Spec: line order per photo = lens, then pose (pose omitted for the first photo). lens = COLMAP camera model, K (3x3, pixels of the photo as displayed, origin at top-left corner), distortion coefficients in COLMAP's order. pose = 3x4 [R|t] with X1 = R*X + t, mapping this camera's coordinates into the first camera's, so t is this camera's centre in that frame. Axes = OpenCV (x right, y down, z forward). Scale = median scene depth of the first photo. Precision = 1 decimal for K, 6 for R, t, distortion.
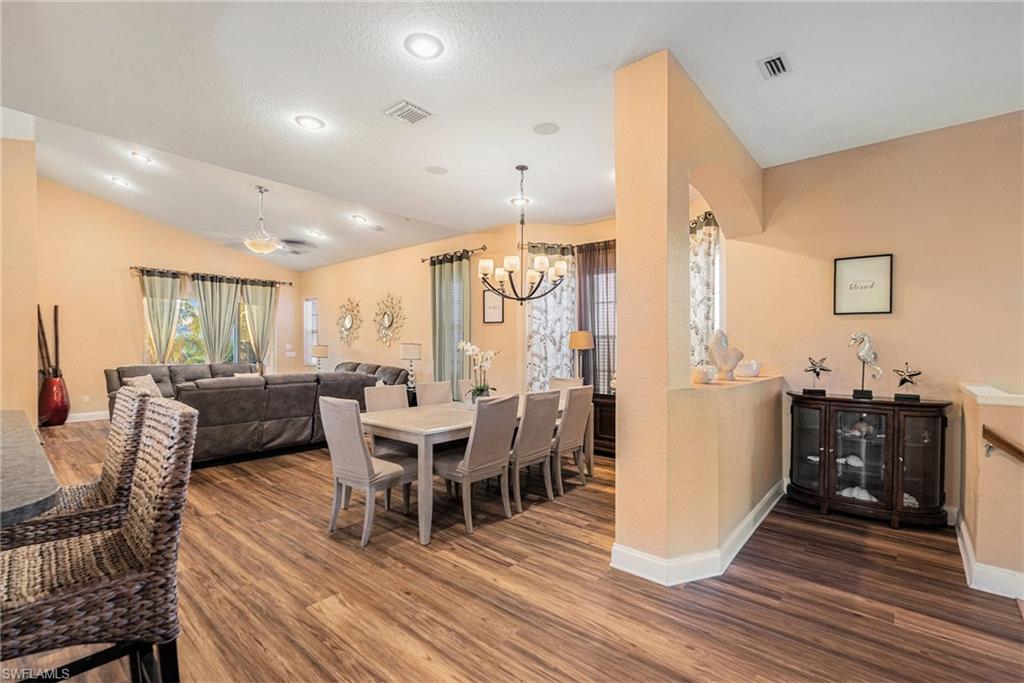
lens RADIAL K [[454.0, 0, 513.7], [0, 454.0, 348.0], [0, 0, 1]] dist [0.002722, 0.000019]
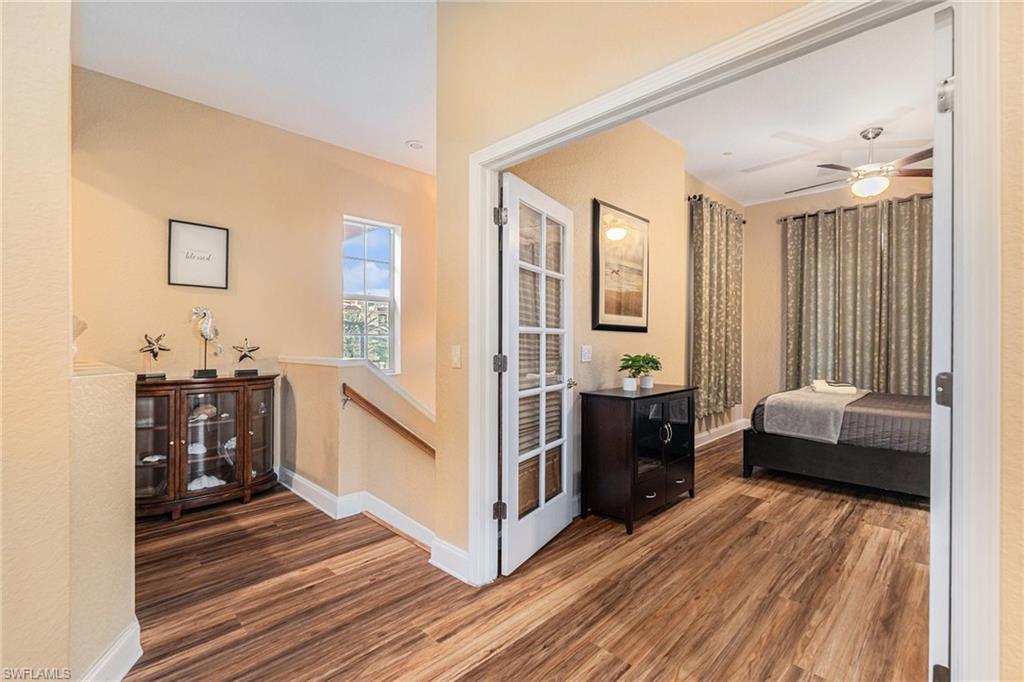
lens RADIAL K [[454.0, 0, 515.4], [0, 454.0, 347.6], [0, 0, 1]] dist [0.002722, 0.000019]
pose [[0.060668, -0.013439, 0.998068, -0.119479], [0.008102, 0.999883, 0.012971, 0.043050], [-0.998125, 0.007299, 0.060770, 0.328817]]
